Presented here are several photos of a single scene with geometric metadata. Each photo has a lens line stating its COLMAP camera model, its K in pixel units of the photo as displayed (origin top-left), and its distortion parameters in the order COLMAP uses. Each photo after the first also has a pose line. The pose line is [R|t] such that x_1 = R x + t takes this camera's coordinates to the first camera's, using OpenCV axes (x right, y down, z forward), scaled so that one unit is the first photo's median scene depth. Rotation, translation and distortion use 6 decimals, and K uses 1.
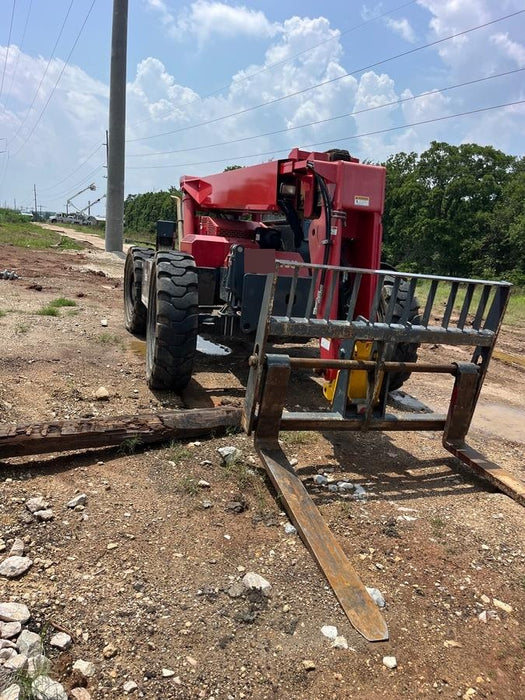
lens RADIAL K [[533.7, 0, 262.5], [0, 533.7, 350.0], [0, 0, 1]] dist [0.076824, -0.085116]
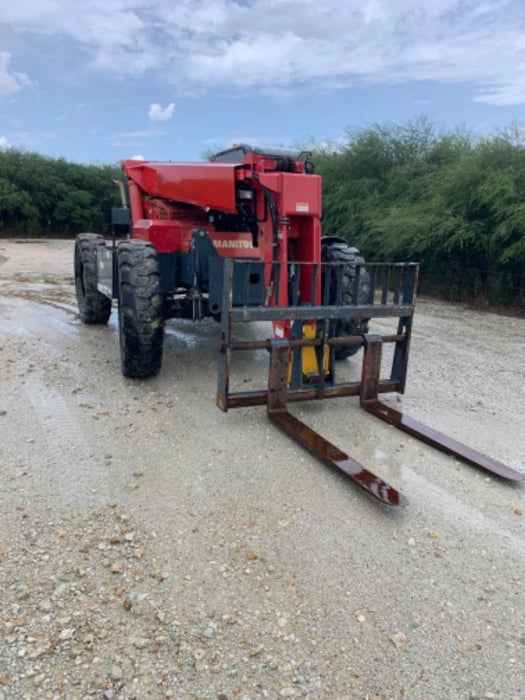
lens RADIAL K [[533.7, 0, 262.5], [0, 533.7, 350.0], [0, 0, 1]] dist [0.076824, -0.085116]
pose [[0.995819, -0.056451, 0.071822, -0.009300], [0.054005, 0.997907, 0.035568, 0.000756], [-0.073679, -0.031540, 0.996783, -0.173785]]
